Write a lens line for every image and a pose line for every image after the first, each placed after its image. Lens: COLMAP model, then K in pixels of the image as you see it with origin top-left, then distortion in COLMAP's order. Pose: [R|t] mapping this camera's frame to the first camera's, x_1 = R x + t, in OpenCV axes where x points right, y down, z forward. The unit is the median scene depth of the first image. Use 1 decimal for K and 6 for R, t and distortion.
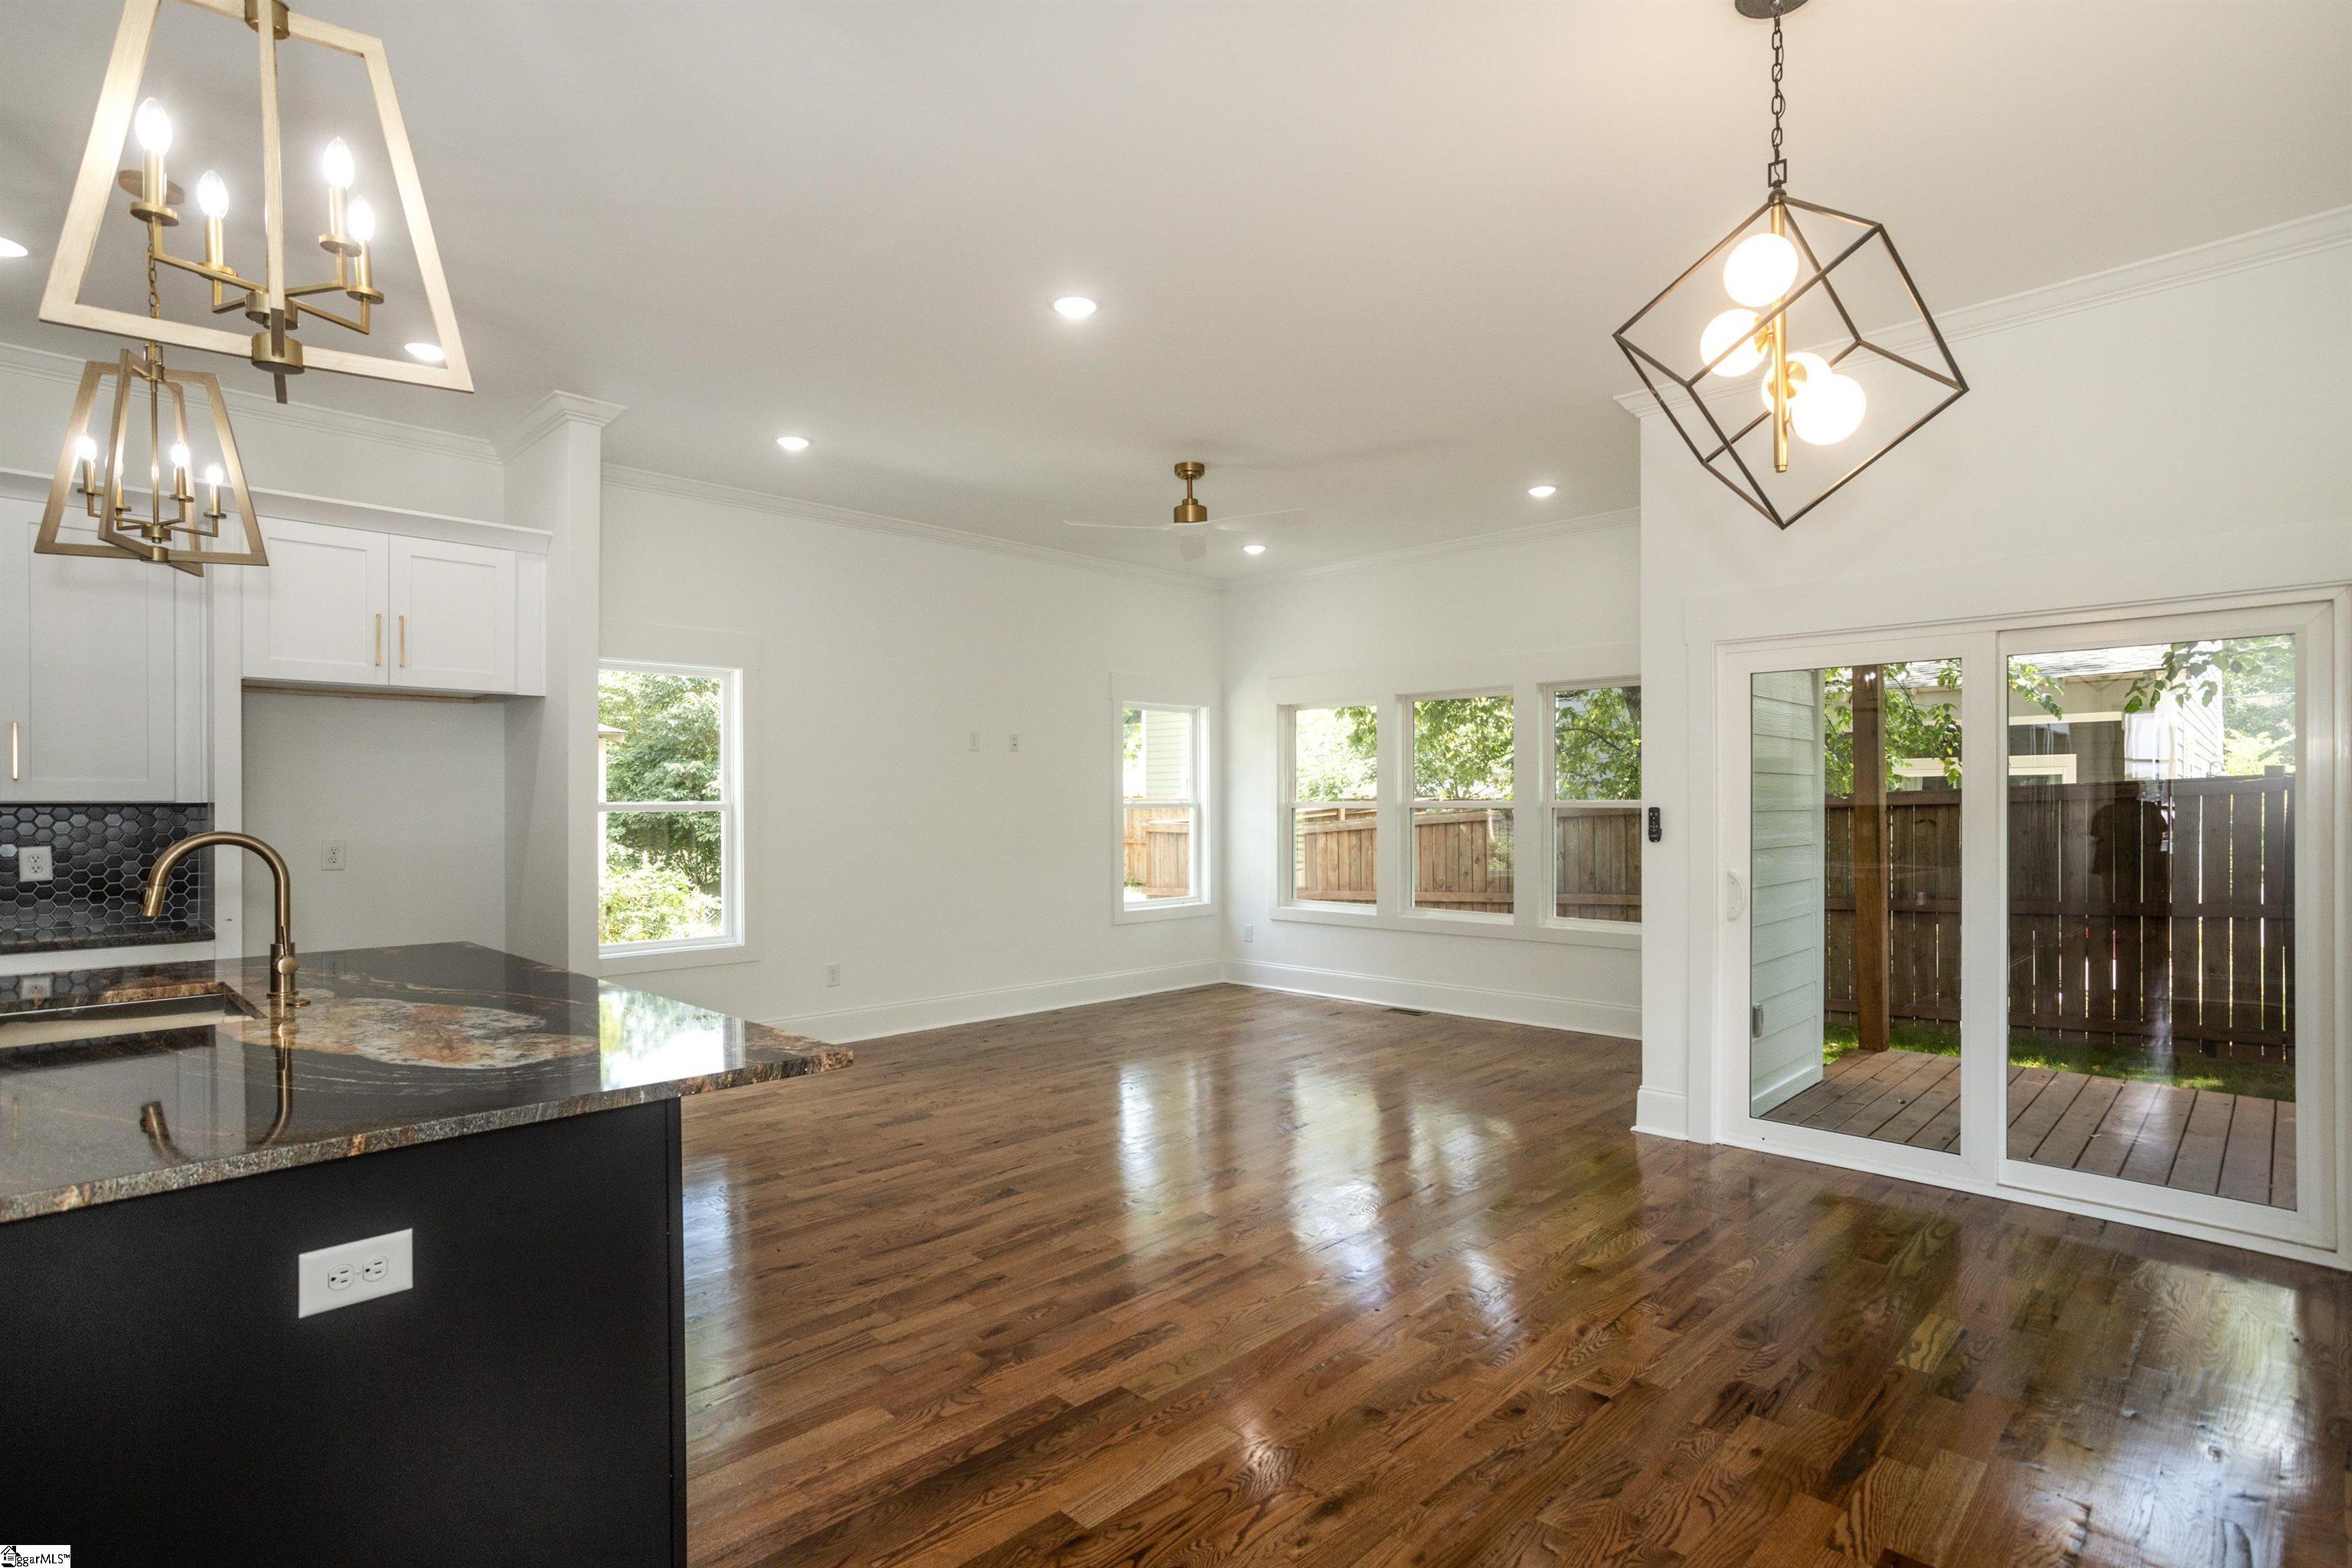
lens RADIAL K [[1198.7, 0, 1170.9], [0, 1198.7, 823.4], [0, 0, 1]] dist [-0.048071, 0.043988]
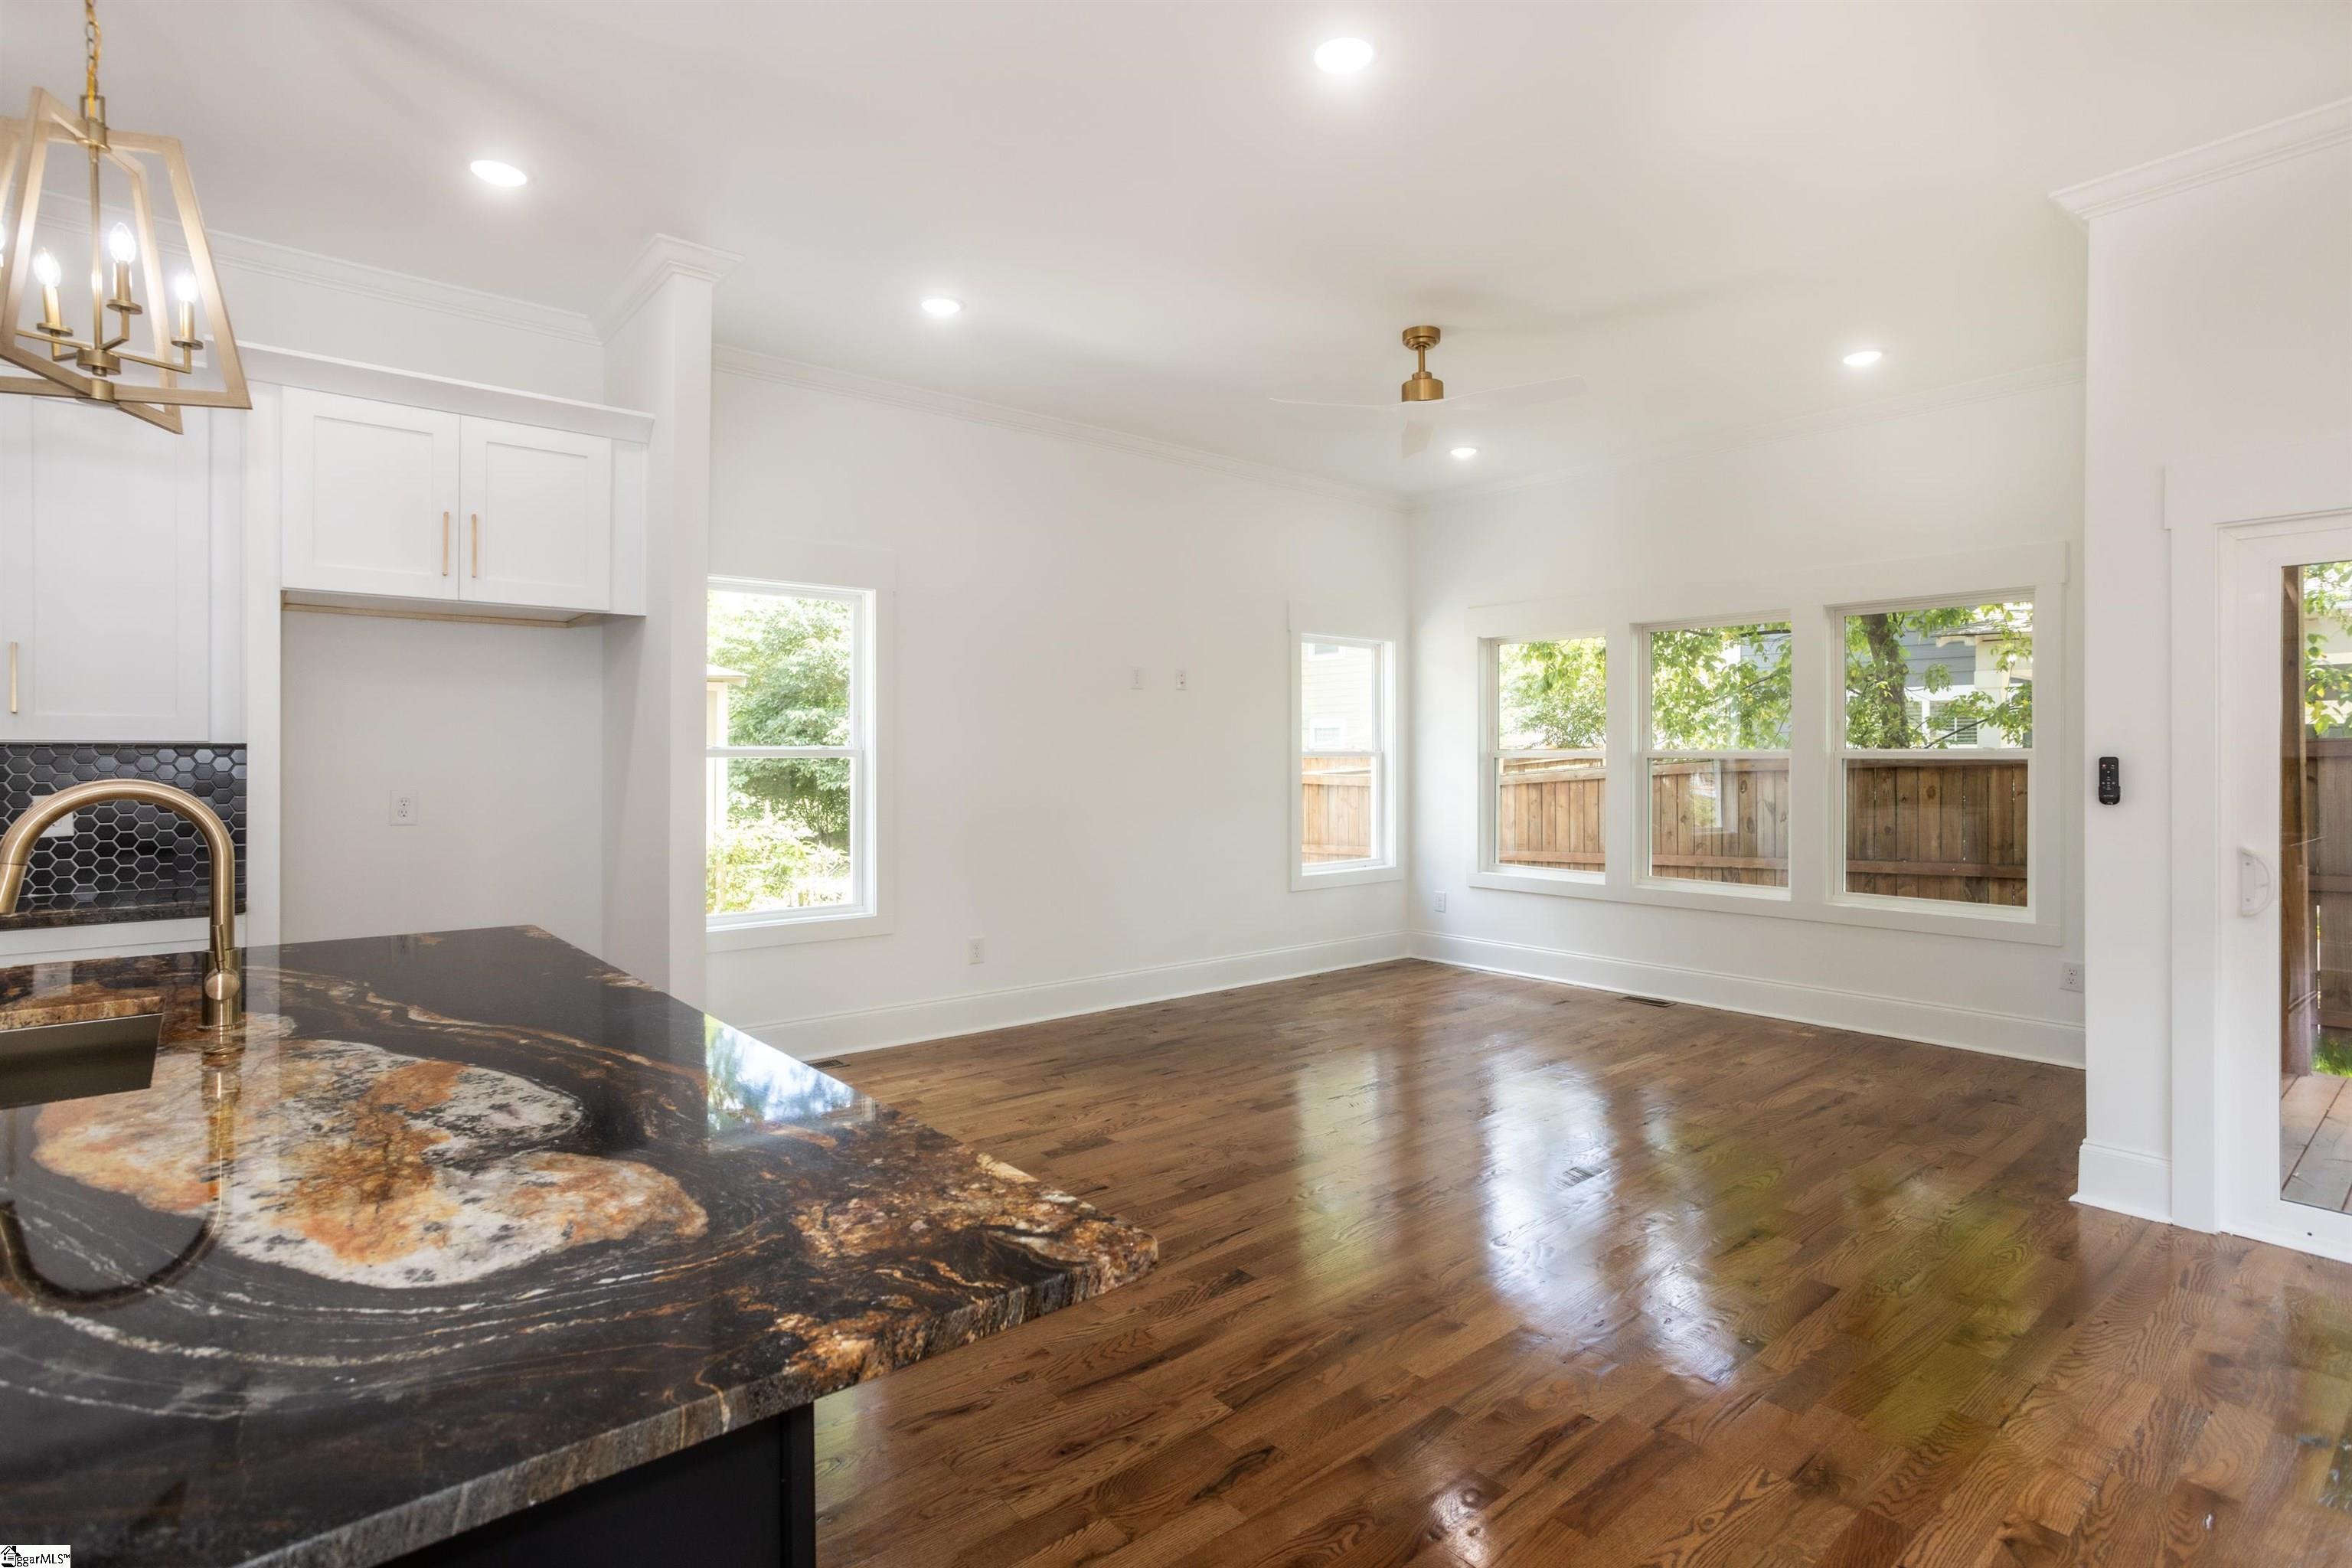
lens RADIAL K [[1155.7, 0, 1161.3], [0, 1155.7, 776.6], [0, 0, 1]] dist [-0.047092, 0.035081]
pose [[0.996136, 0.005760, -0.087631, -0.089681], [-0.005567, 0.999982, 0.002448, 0.000006], [0.087643, -0.001951, 0.996150, 0.212909]]
